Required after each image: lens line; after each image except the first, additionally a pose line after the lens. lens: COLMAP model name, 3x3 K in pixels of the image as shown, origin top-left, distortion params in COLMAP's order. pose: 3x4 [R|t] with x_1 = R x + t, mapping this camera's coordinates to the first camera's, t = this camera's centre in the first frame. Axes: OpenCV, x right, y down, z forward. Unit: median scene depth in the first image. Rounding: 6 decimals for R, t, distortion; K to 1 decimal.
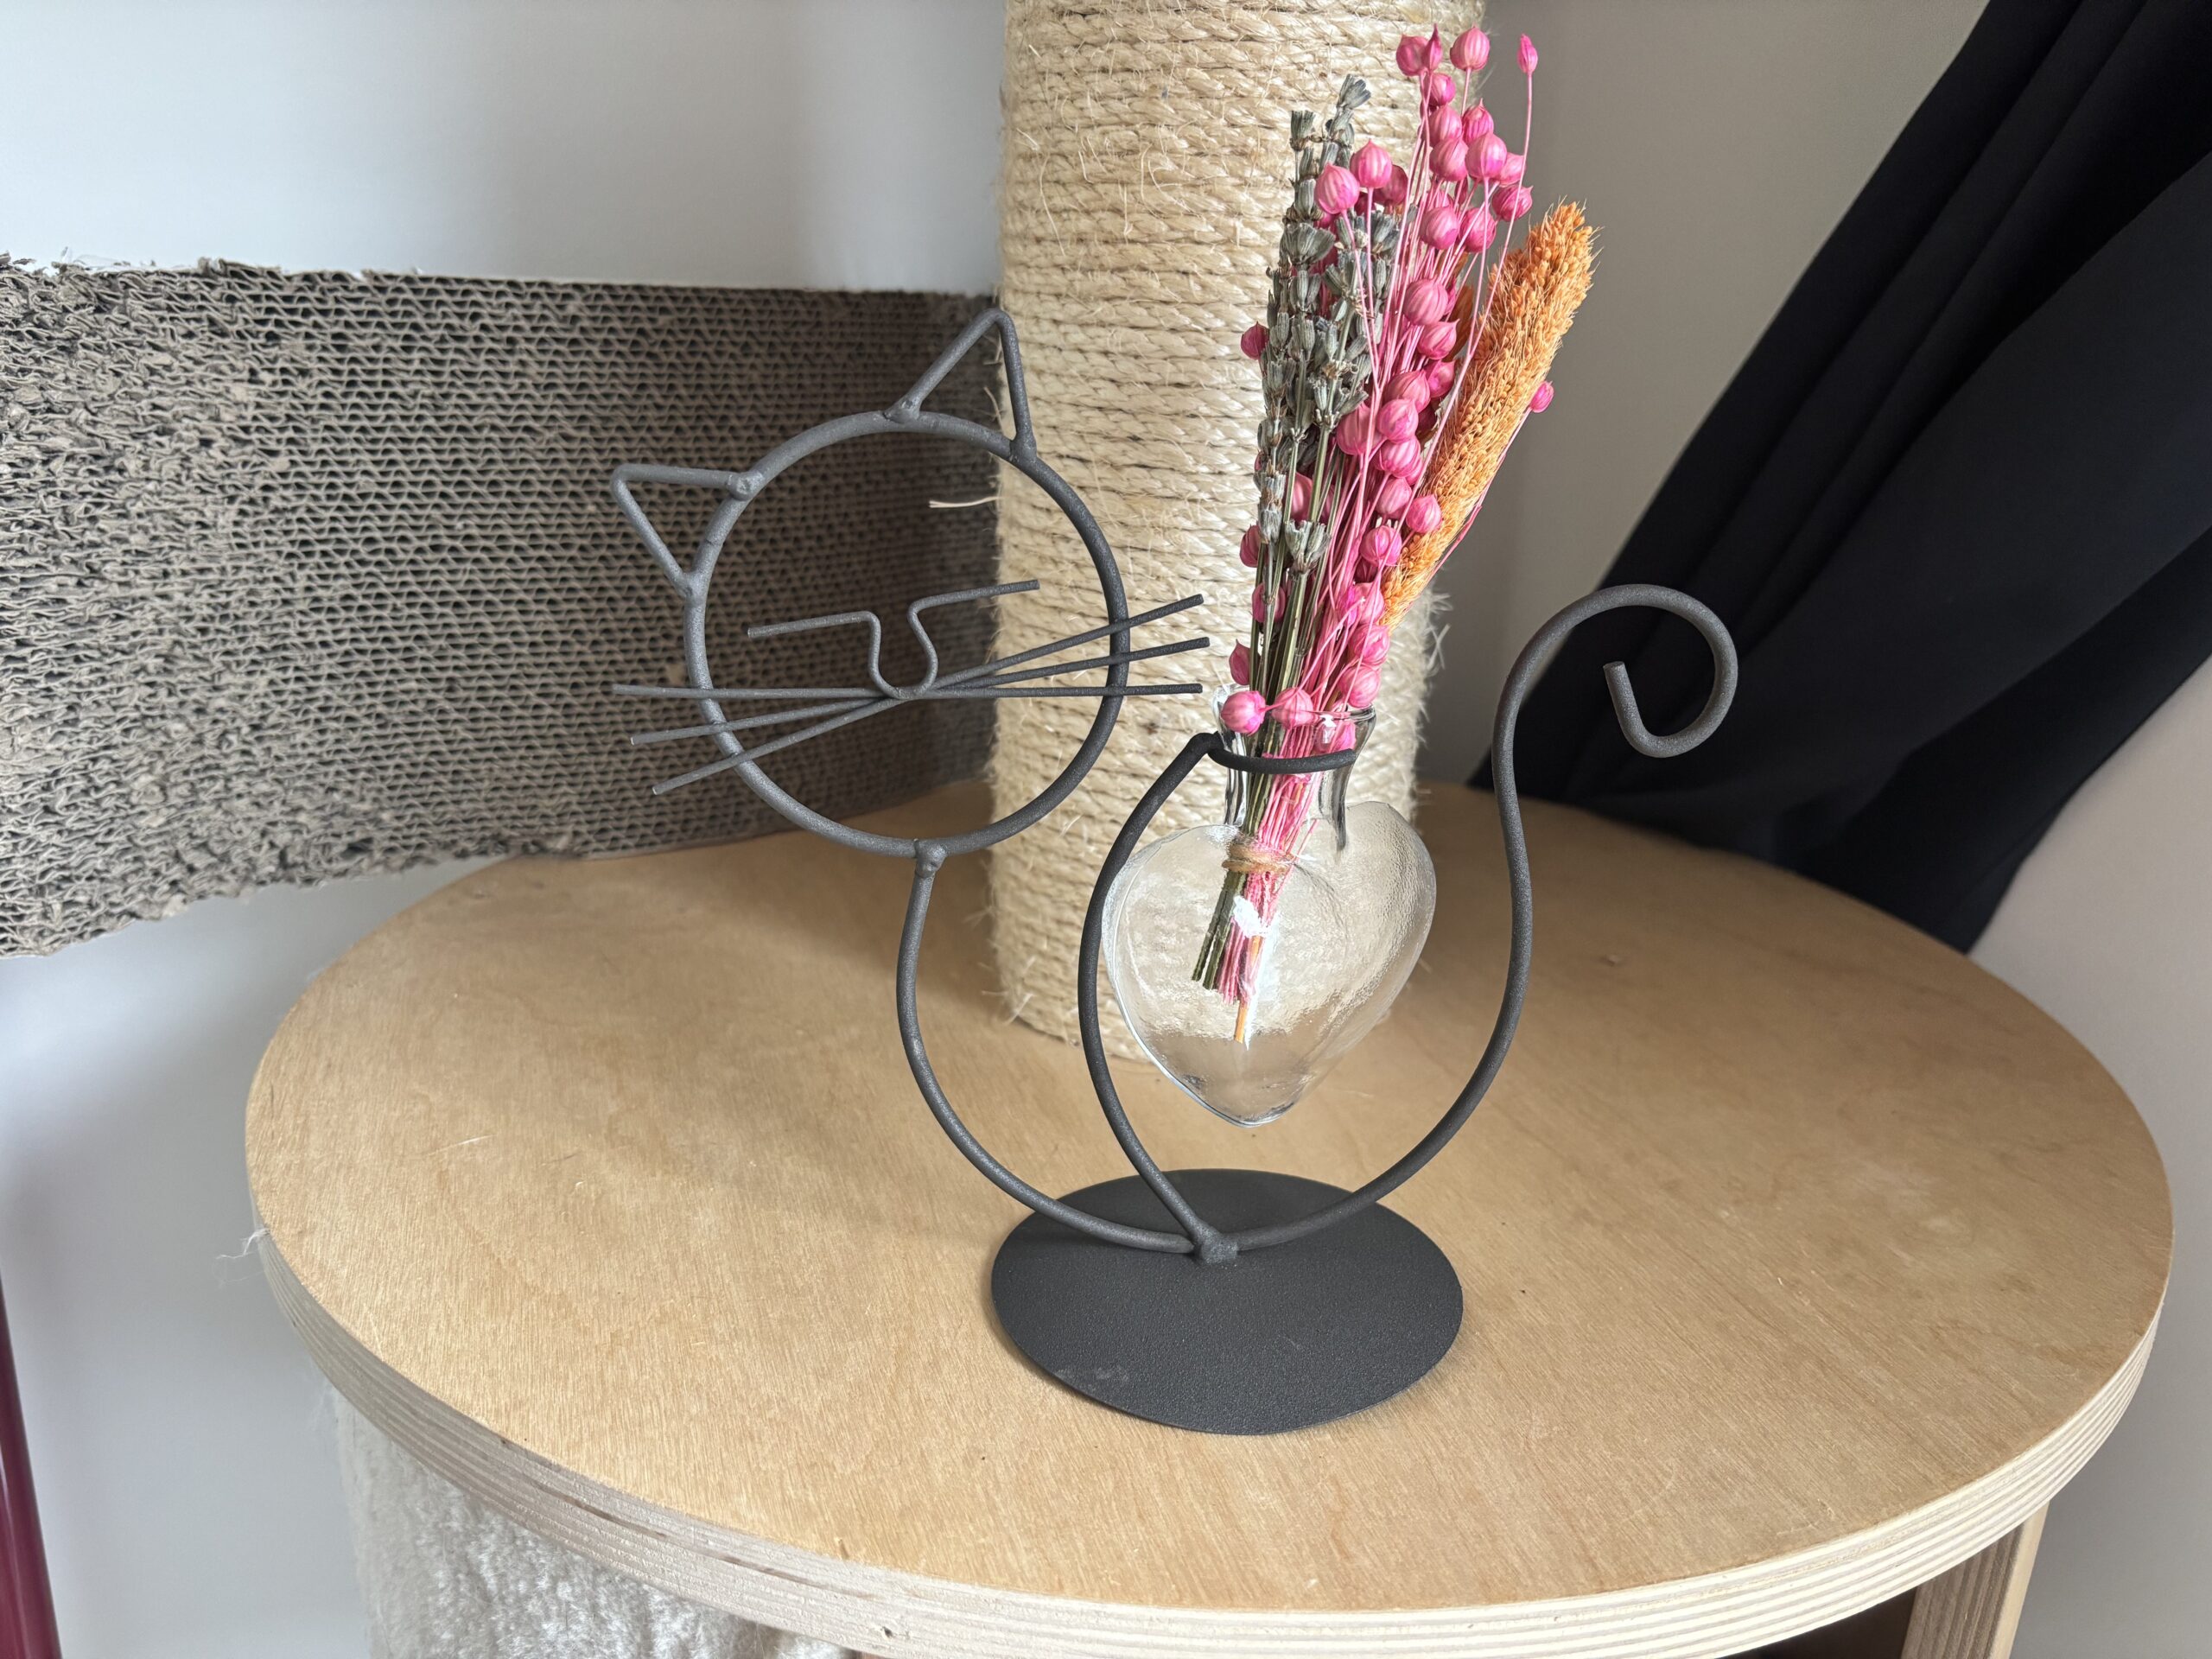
lens RADIAL K [[1734.3, 0, 1109.8], [0, 1734.3, 831.2], [0, 0, 1]] dist [-0.029071, 0.003391]
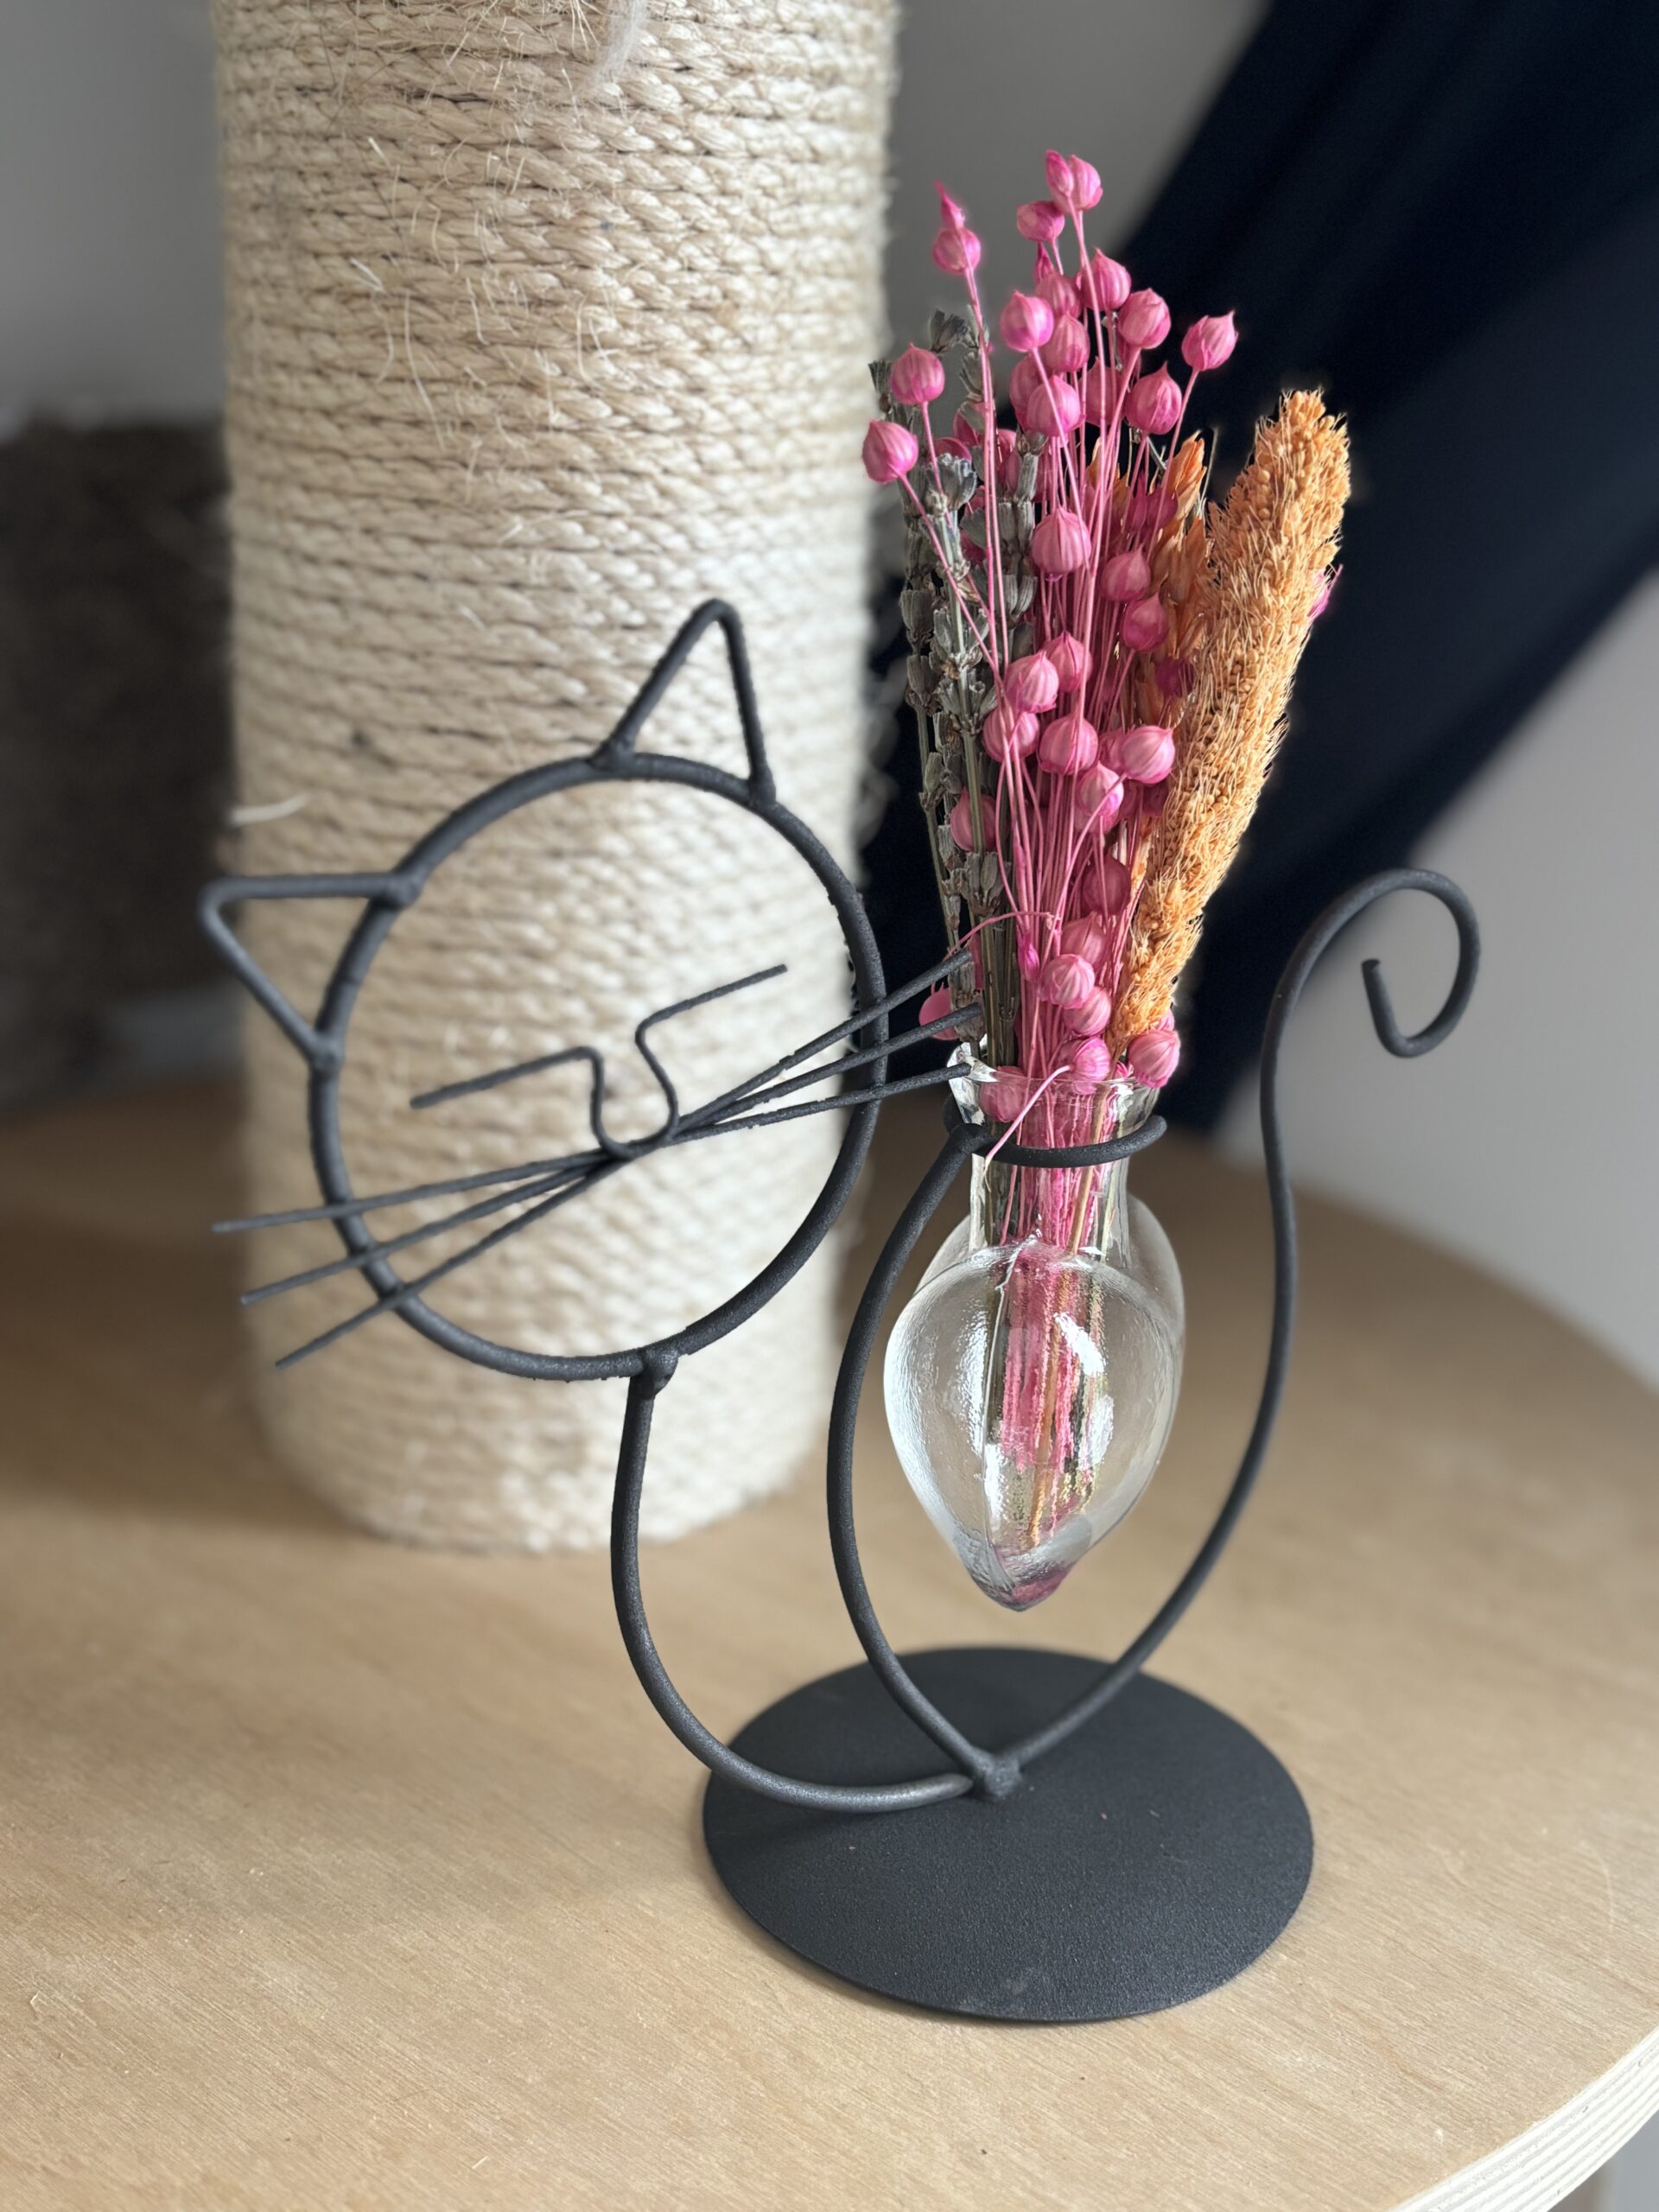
lens RADIAL K [[2398.4, 0, 826.7], [0, 2398.4, 1090.4], [0, 0, 1]] dist [-0.023216, 0.000000]
pose [[0.835333, -0.173070, 0.521790, -0.458824], [0.150925, 0.984879, 0.085055, -0.146124], [-0.528621, 0.007702, 0.848823, 0.121649]]
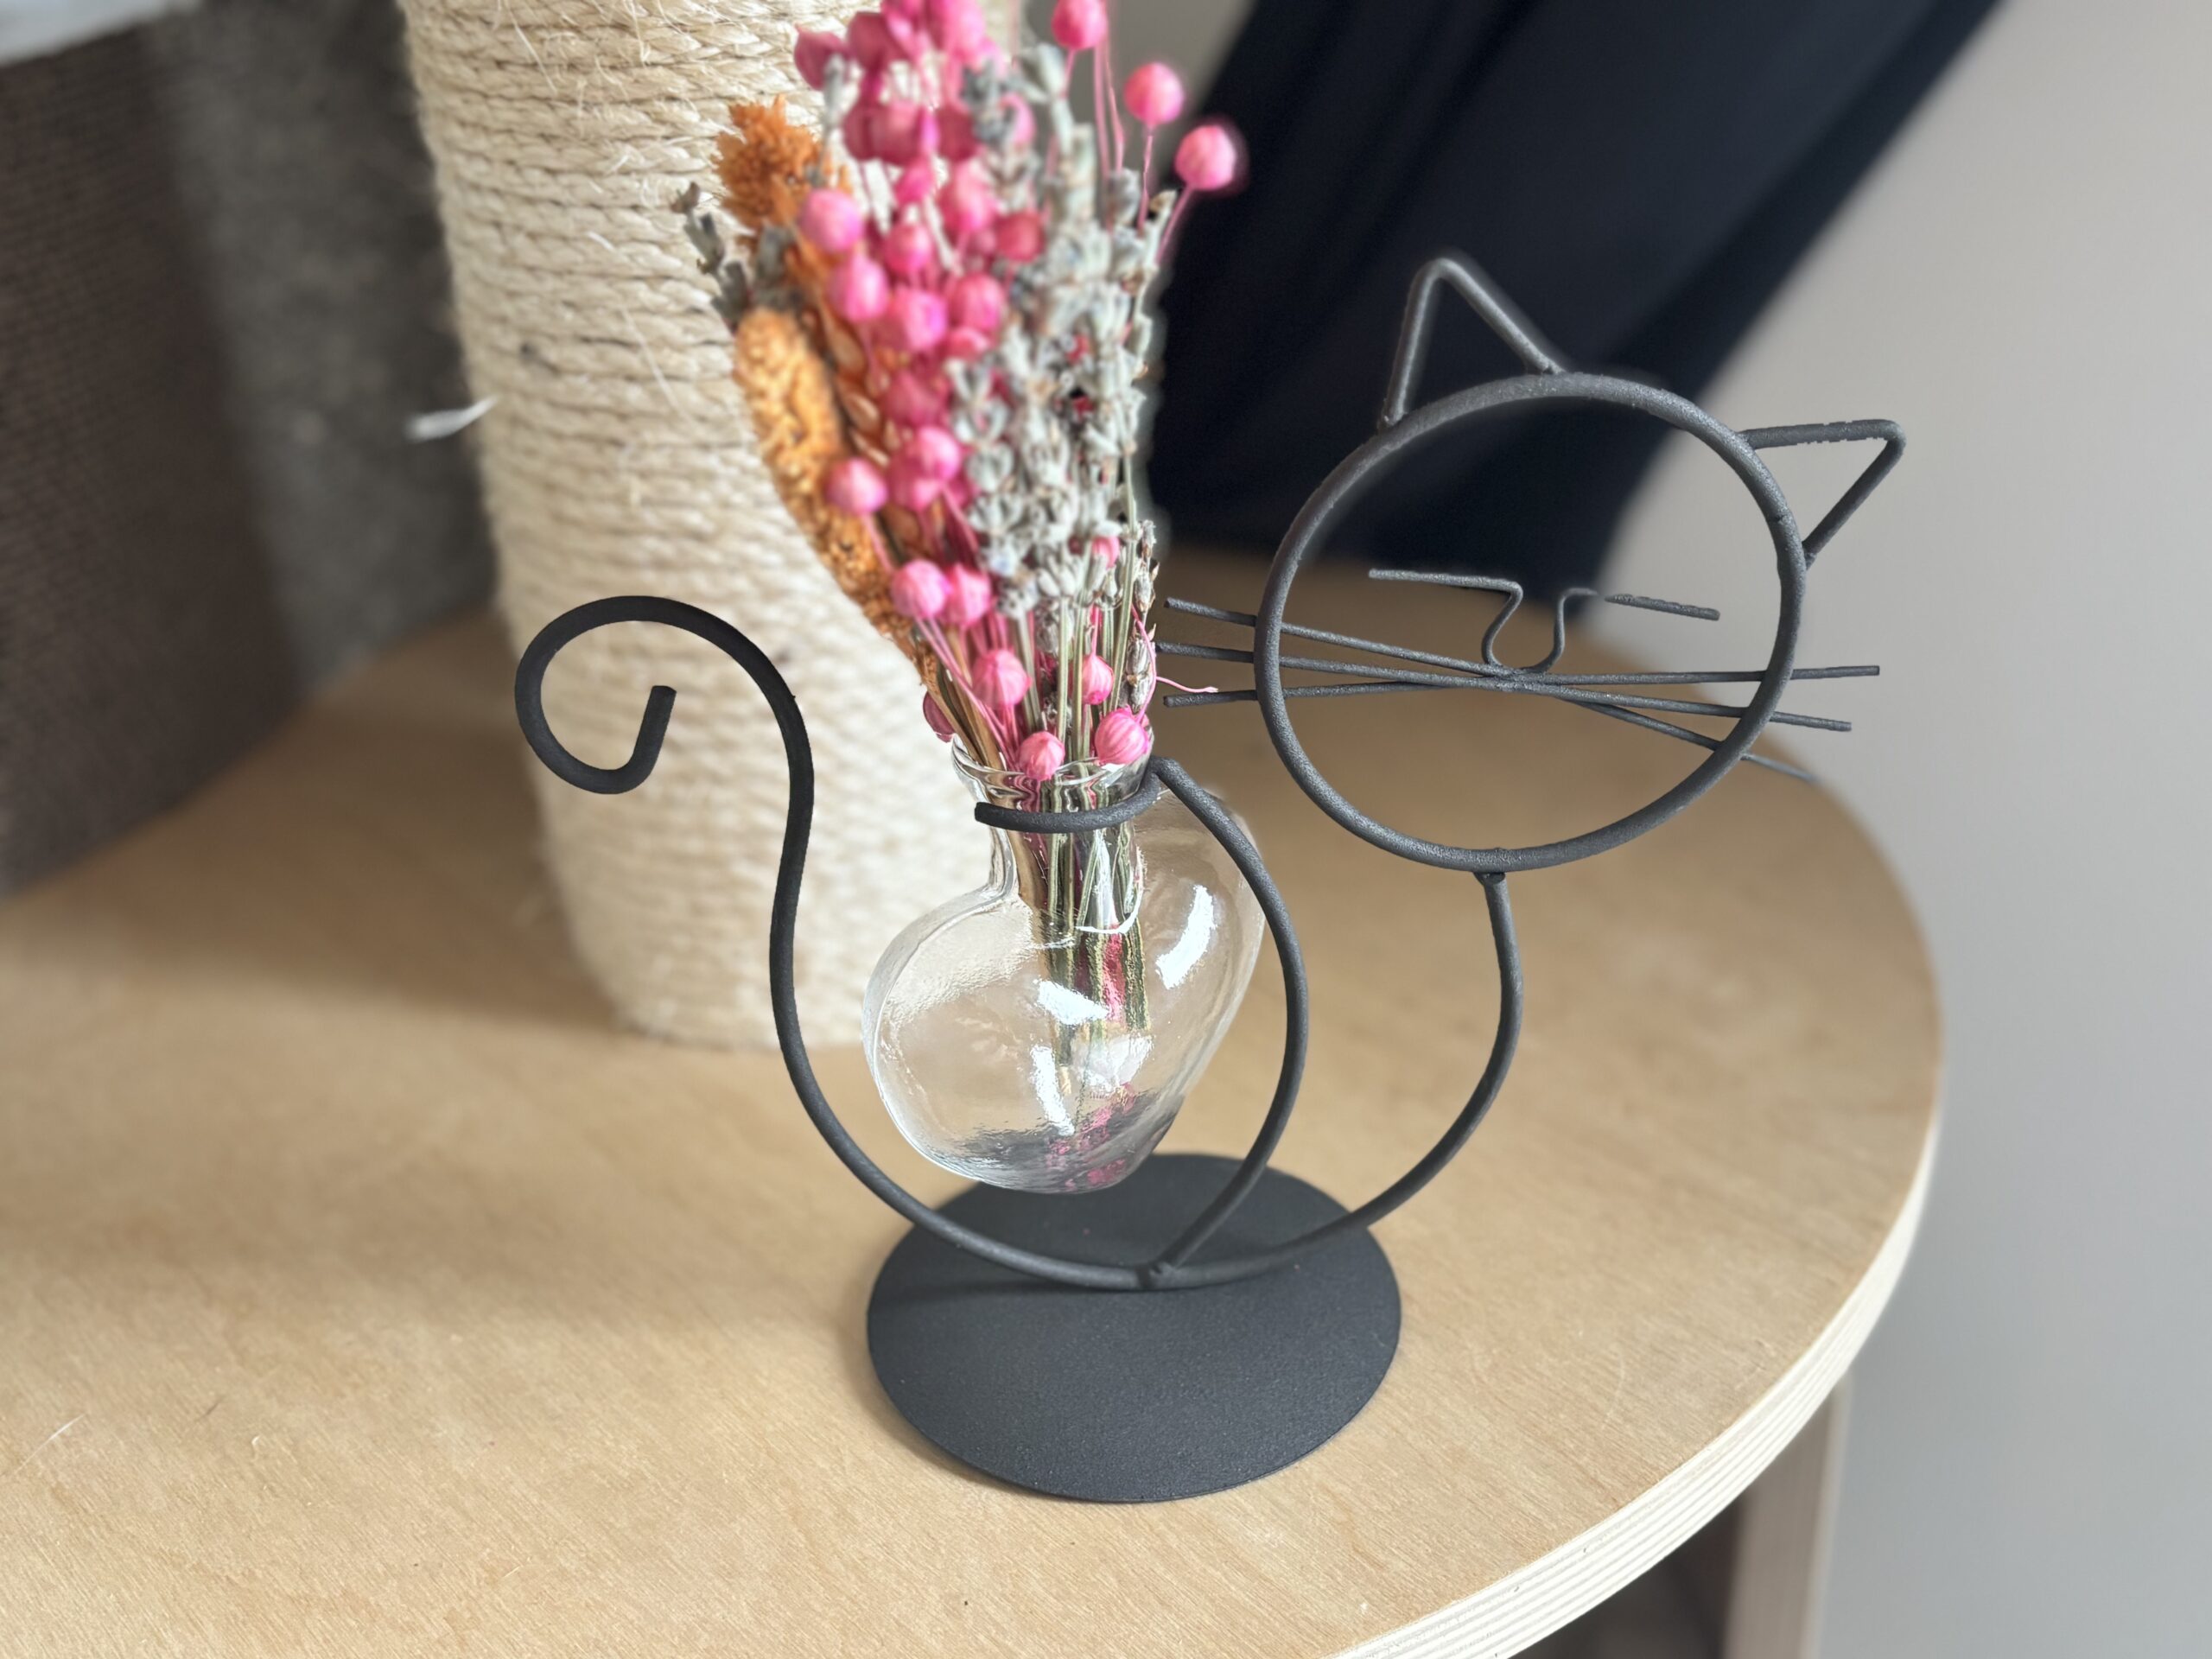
lens RADIAL K [[2398.4, 0, 1160.2], [0, 2398.4, 791.0], [0, 0, 1]] dist [-0.023216, 0.000000]
pose [[0.904984, -0.250237, 0.344071, -0.231927], [0.194368, 0.962581, 0.188837, -0.192395], [-0.378450, -0.104019, 0.919758, -0.090916]]
